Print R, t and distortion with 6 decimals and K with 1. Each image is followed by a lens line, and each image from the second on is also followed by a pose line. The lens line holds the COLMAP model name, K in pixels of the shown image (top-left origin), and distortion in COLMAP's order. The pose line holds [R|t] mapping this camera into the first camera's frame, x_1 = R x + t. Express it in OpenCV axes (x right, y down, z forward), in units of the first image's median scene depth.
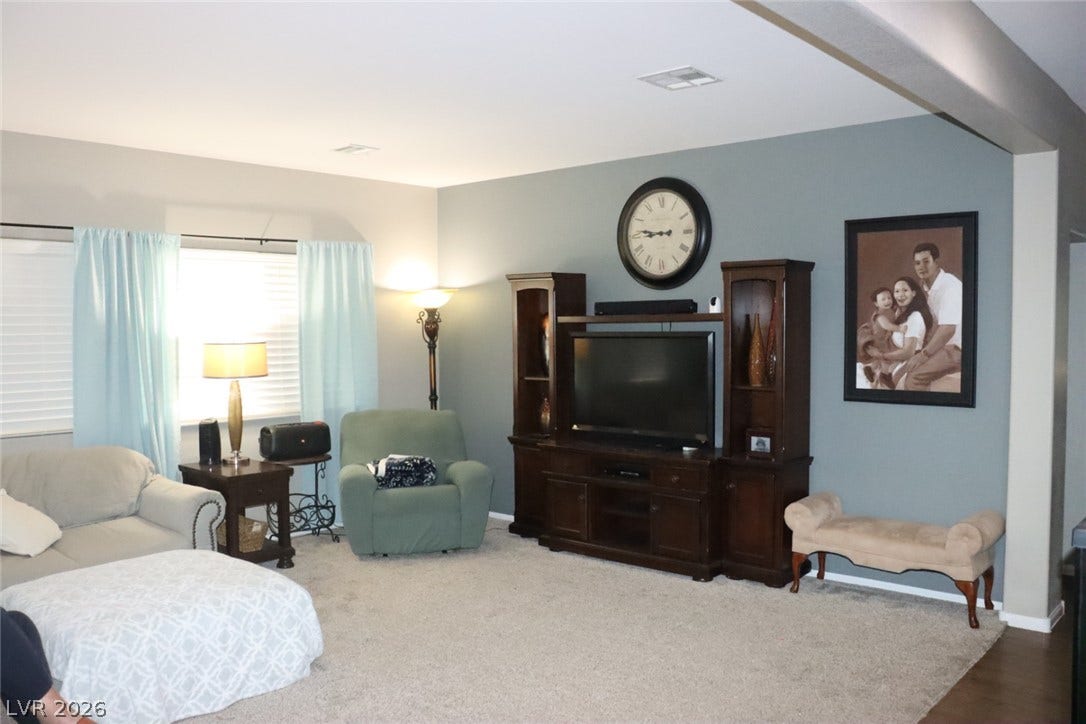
lens RADIAL K [[910.0, 0, 543.0], [0, 910.0, 362.0], [0, 0, 1]] dist [-0.180756, 0.172679]
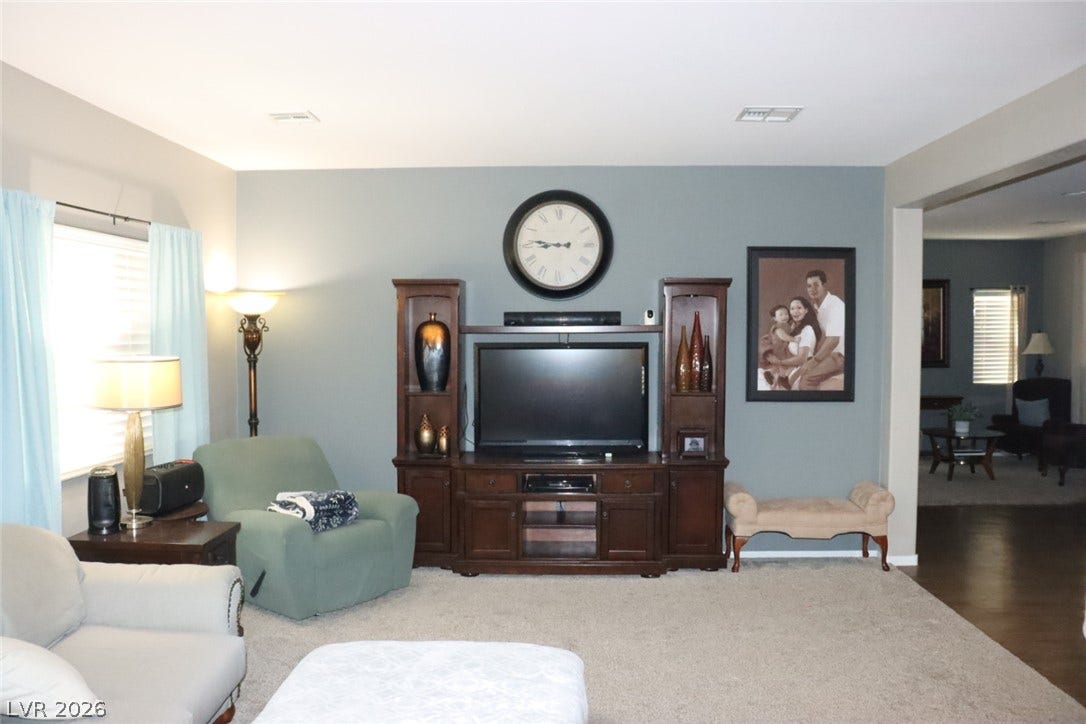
lens RADIAL K [[887.7, 0, 543.0], [0, 887.7, 362.0], [0, 0, 1]] dist [-0.176510, 0.171989]
pose [[0.768270, -0.016833, 0.639904, -0.616656], [0.020898, 0.999781, 0.001209, -0.015347], [-0.639784, 0.012444, 0.768454, 0.298562]]
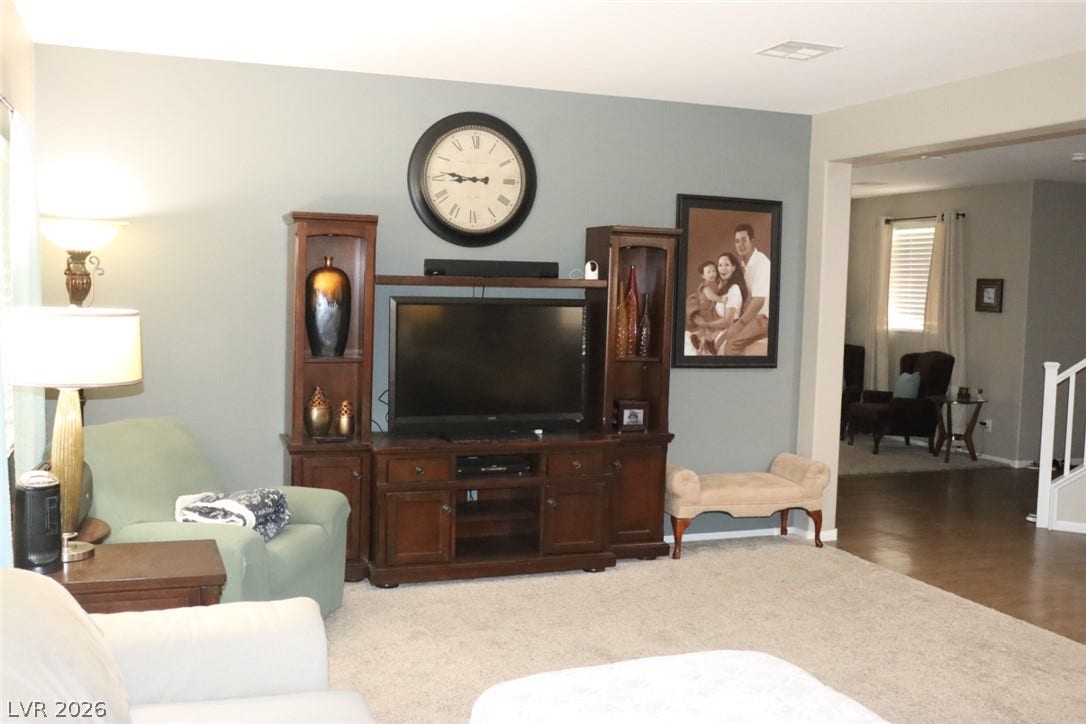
lens RADIAL K [[1047.0, 0, 543.0], [0, 1047.0, 362.0], [0, 0, 1]] dist [-0.129778, 0.217060]
pose [[0.460651, -0.042765, 0.886551, -0.833011], [0.008324, 0.999003, 0.043864, -0.018665], [-0.887542, -0.012826, 0.460547, 0.593155]]
